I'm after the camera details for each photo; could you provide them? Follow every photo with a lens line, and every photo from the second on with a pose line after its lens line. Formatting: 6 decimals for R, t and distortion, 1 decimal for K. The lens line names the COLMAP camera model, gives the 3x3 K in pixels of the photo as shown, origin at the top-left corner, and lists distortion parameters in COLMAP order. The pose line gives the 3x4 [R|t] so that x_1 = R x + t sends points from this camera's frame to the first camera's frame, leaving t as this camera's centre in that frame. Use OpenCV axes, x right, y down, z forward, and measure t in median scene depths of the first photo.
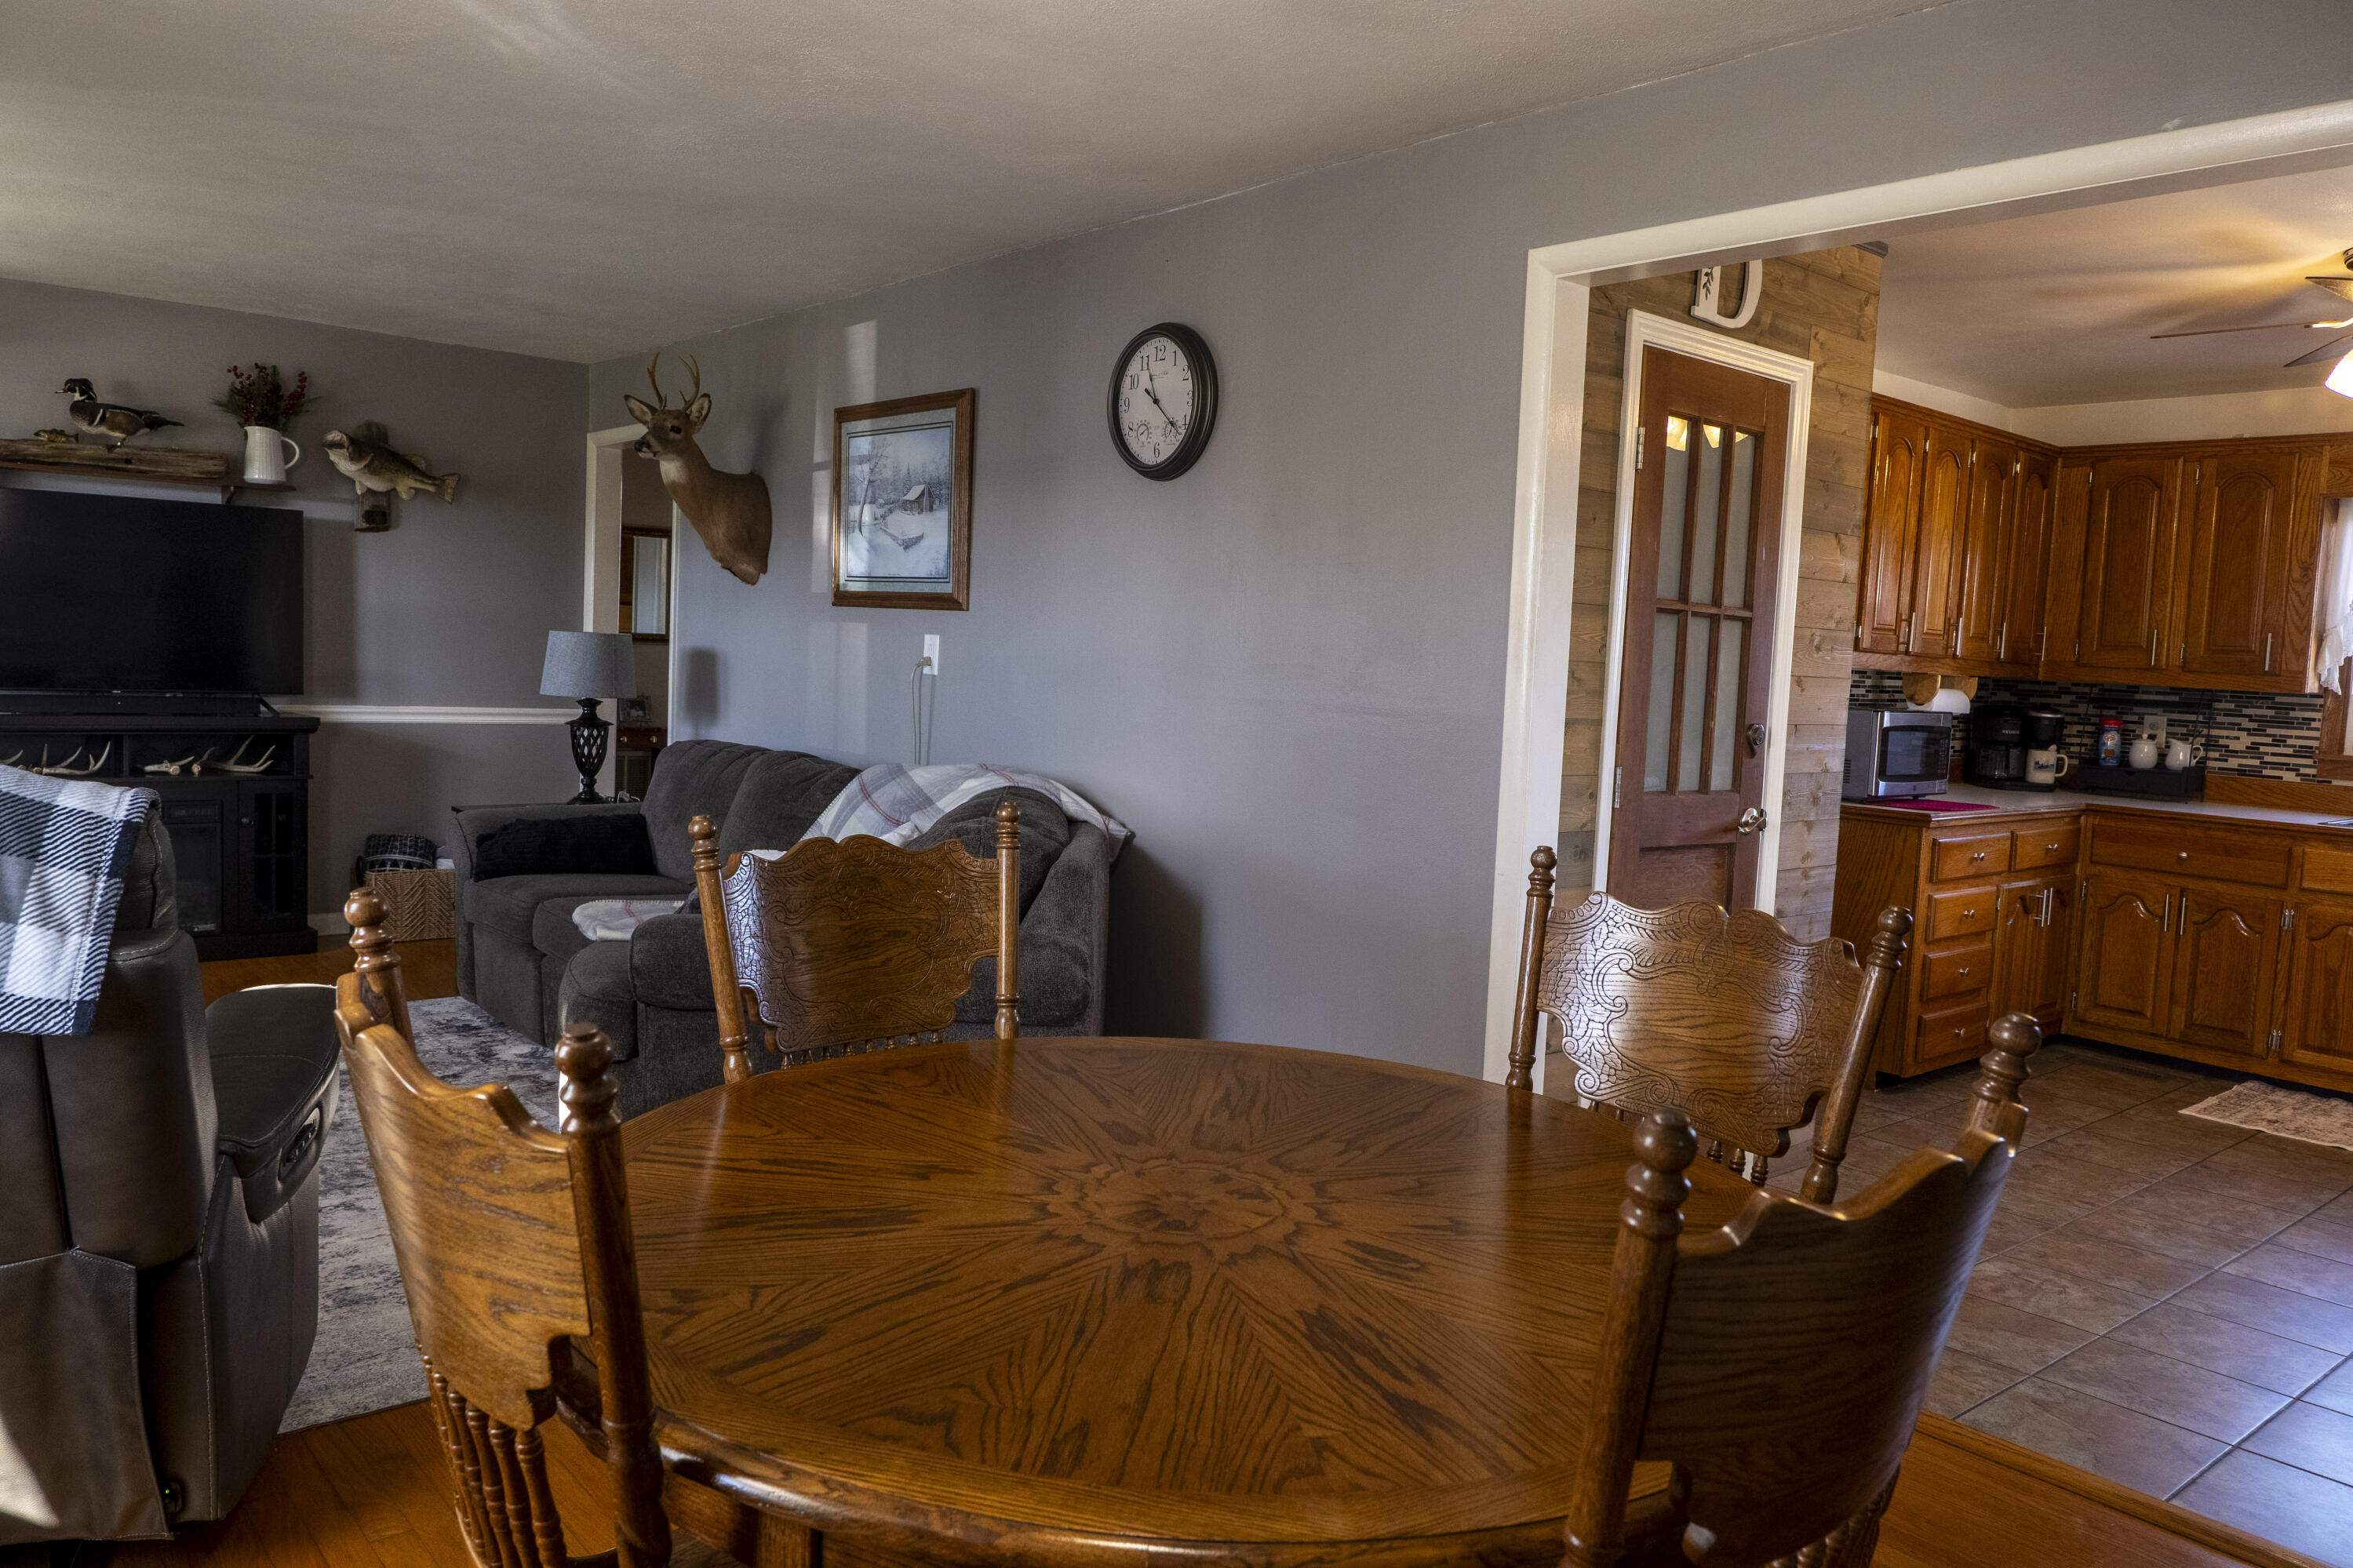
lens RADIAL K [[1648.6, 0, 1176.5], [0, 1648.6, 784.0], [0, 0, 1]] dist [-0.008131, -0.005047]
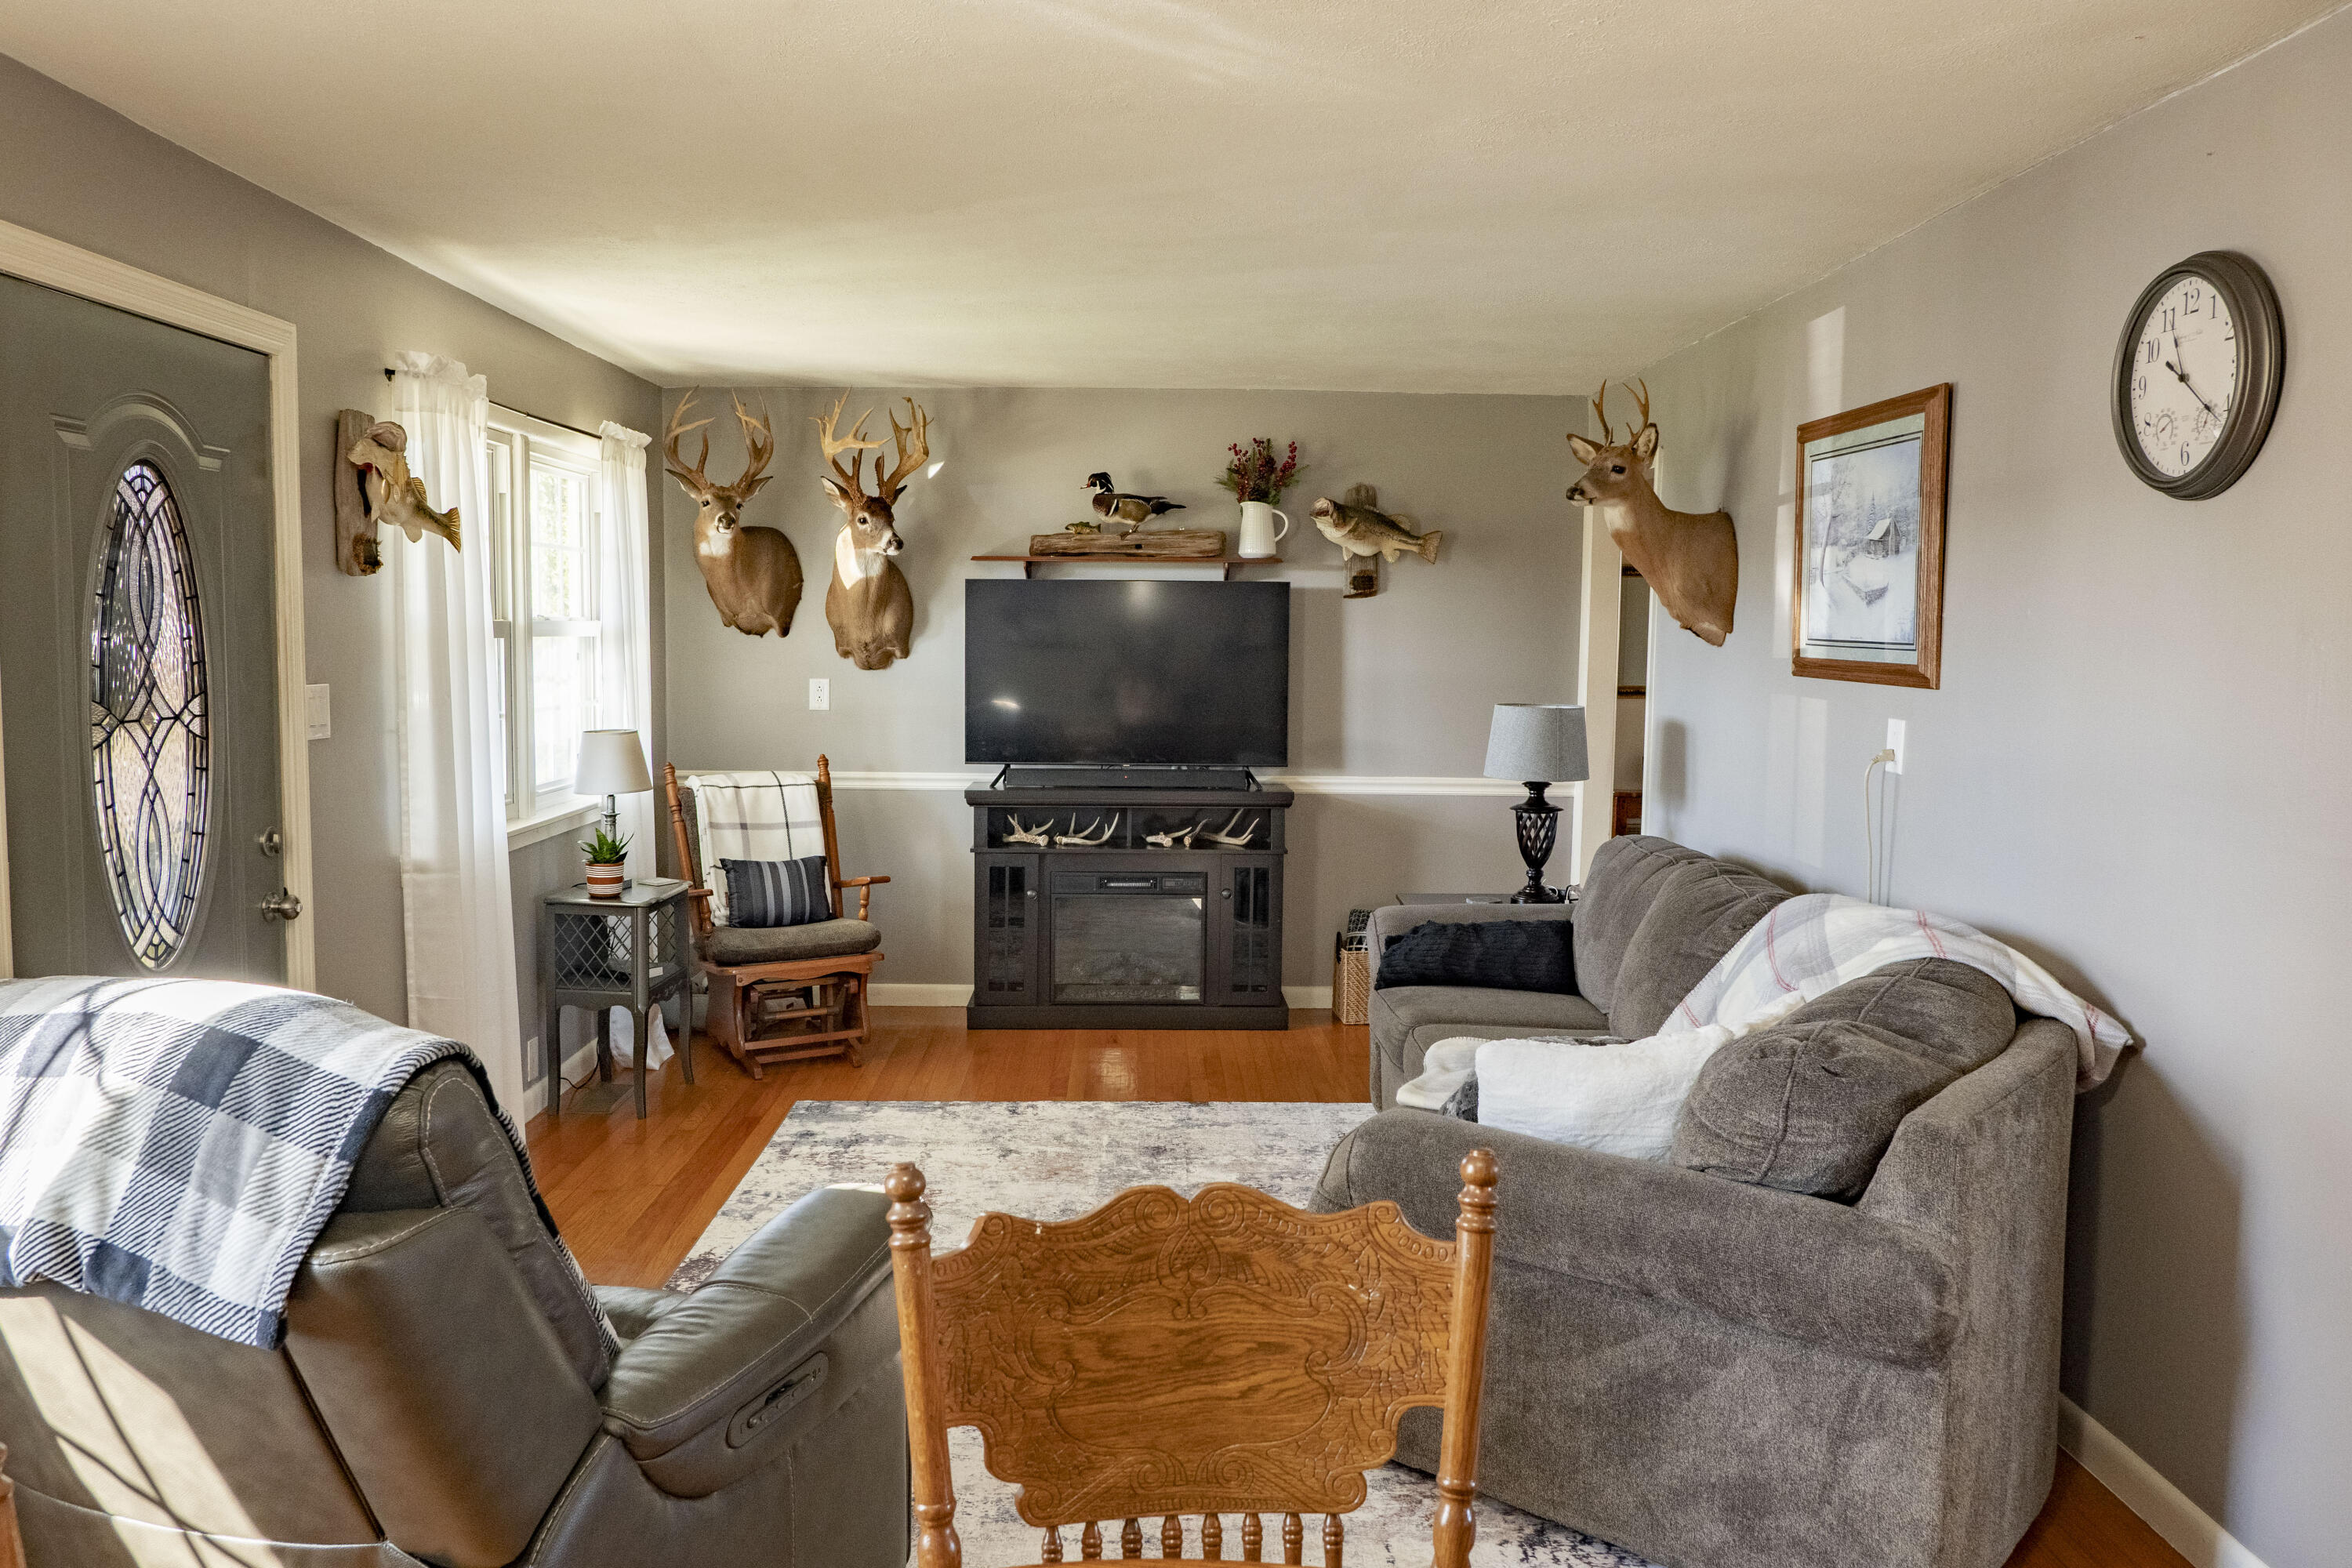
lens RADIAL K [[1715.5, 0, 1176.0], [0, 1715.5, 784.0], [0, 0, 1]] dist [-0.010481, 0.001927]
pose [[0.773010, 0.020133, -0.634075, 0.080811], [-0.026452, 0.999650, -0.000507, -0.046772], [0.633843, 0.017165, 0.773272, 0.176281]]
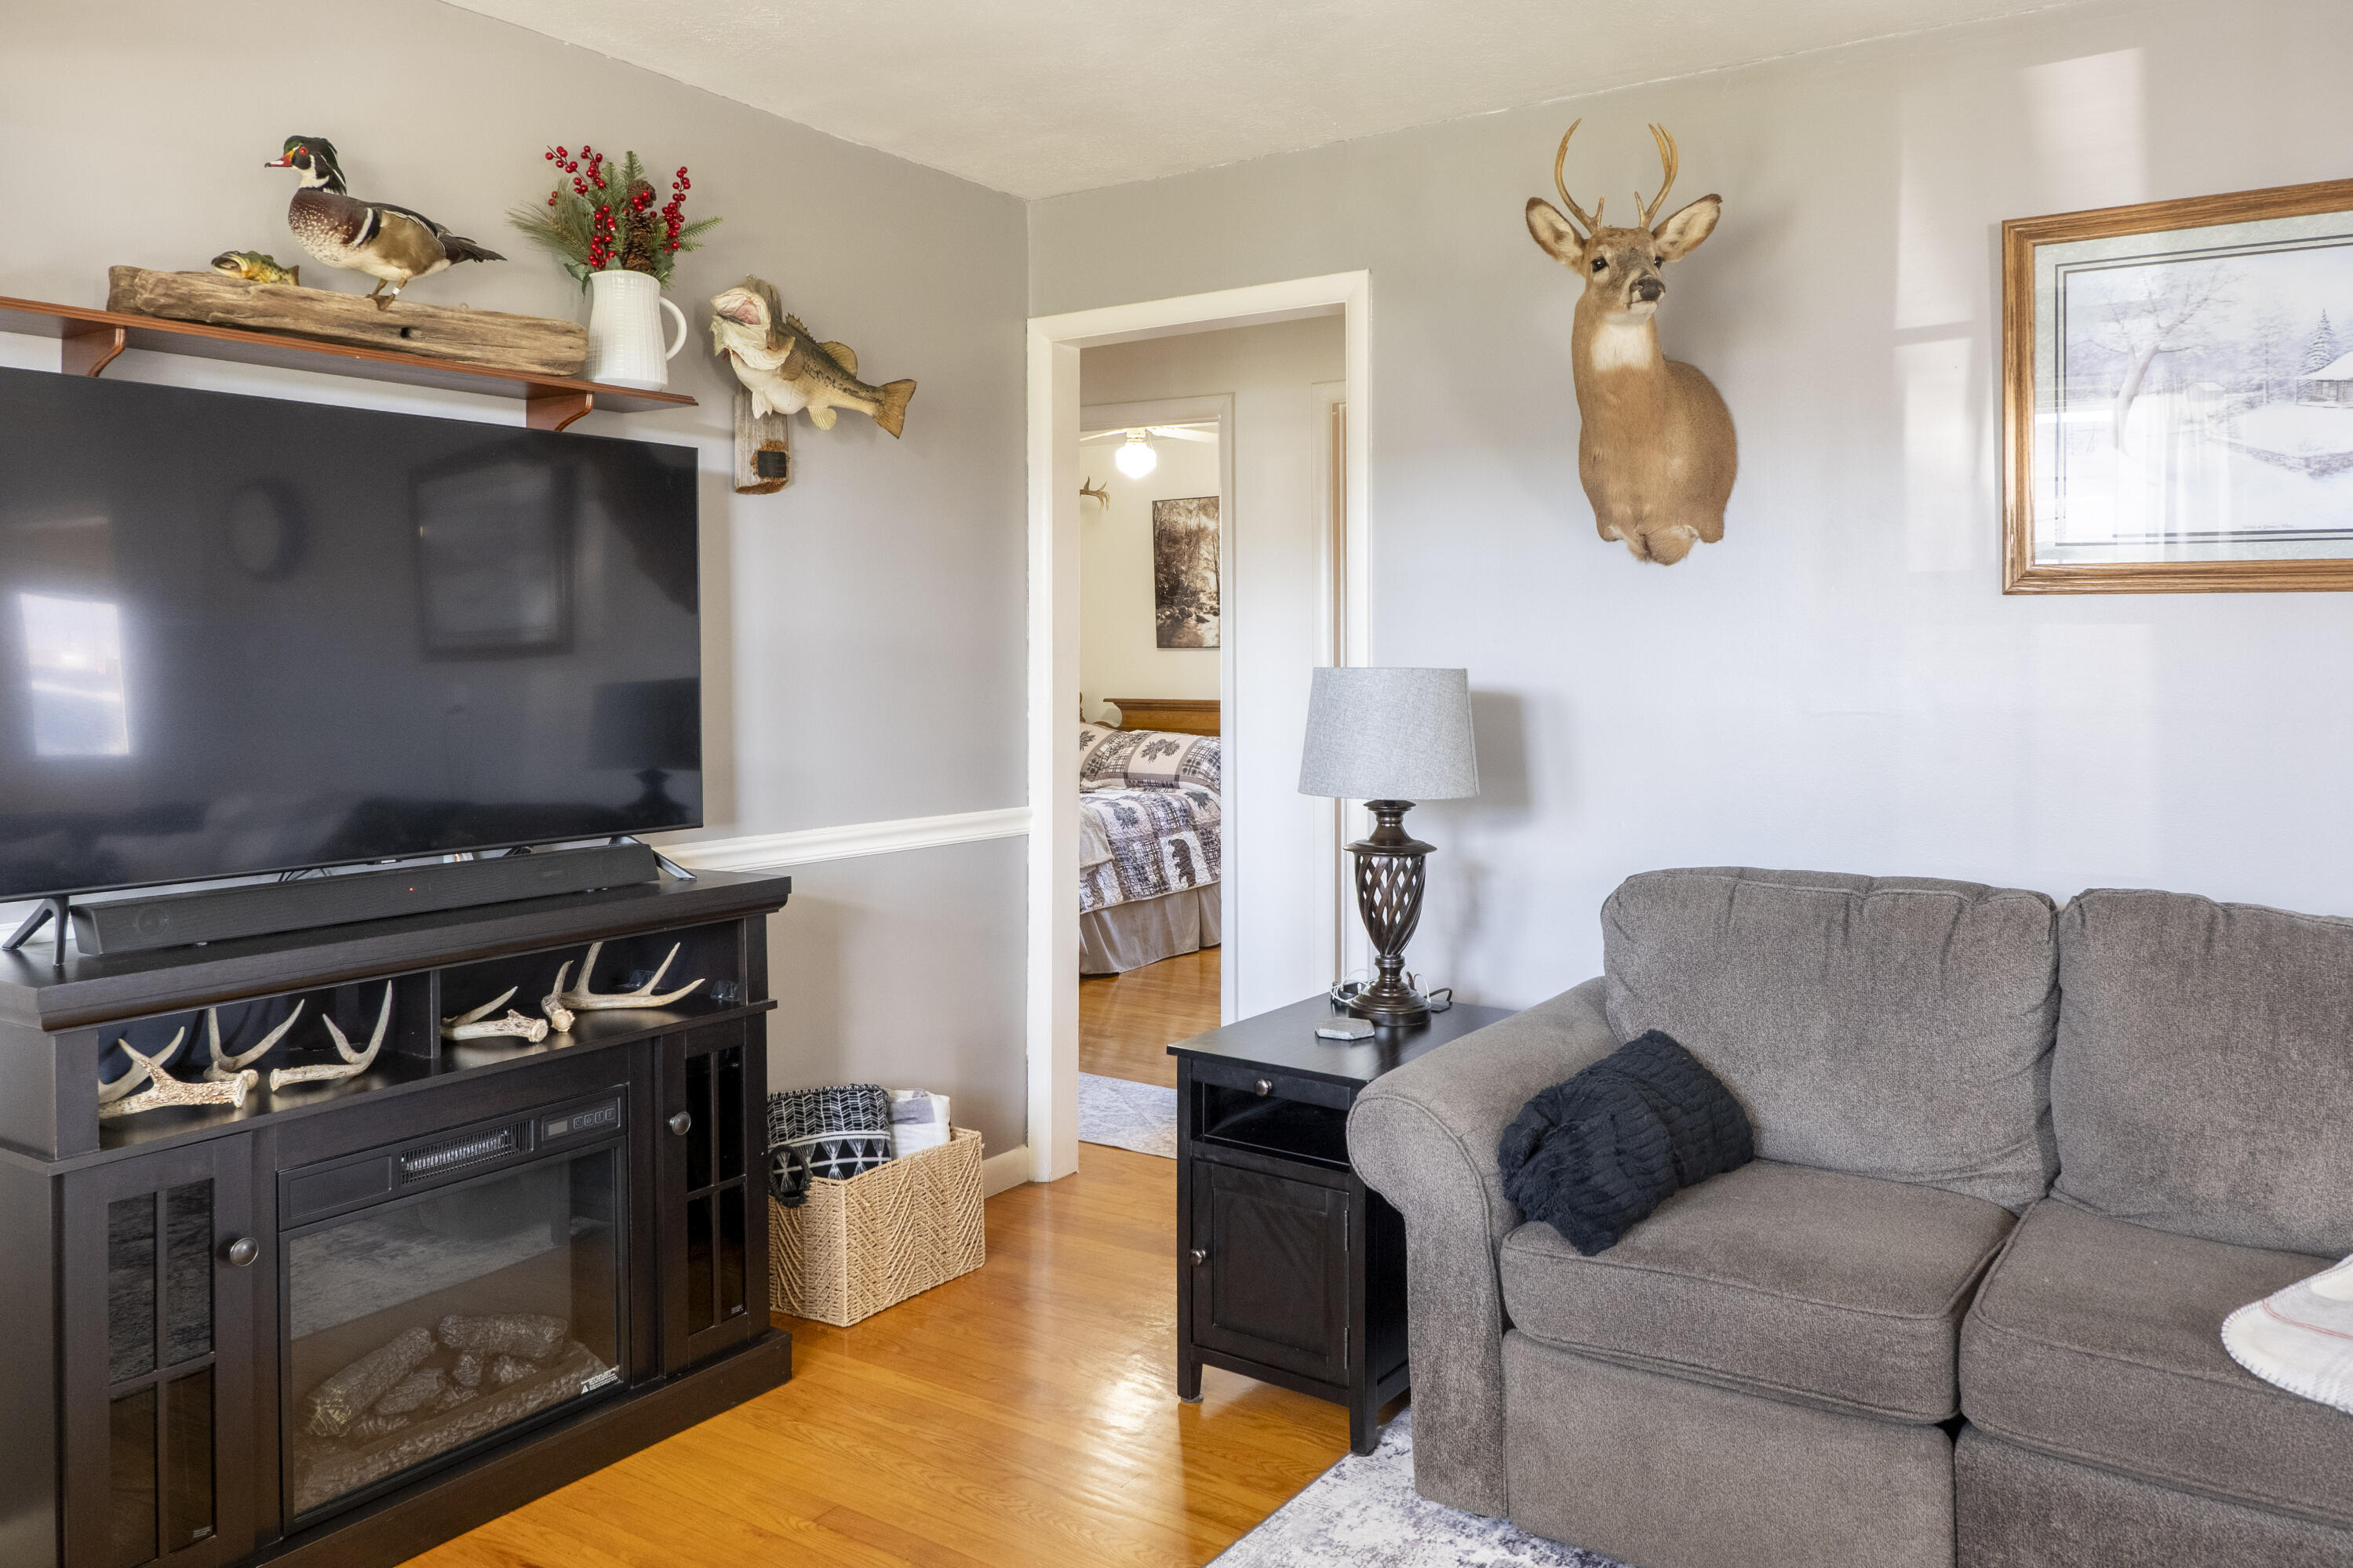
lens RADIAL K [[1720.9, 0, 1183.9], [0, 1720.9, 653.3], [0, 0, 1]] dist [-0.001819, -0.000203]
pose [[0.962156, -0.048976, 0.268063, -0.587899], [0.069006, 0.995443, -0.065812, -0.069502], [-0.263618, 0.081819, 0.961151, 0.529969]]
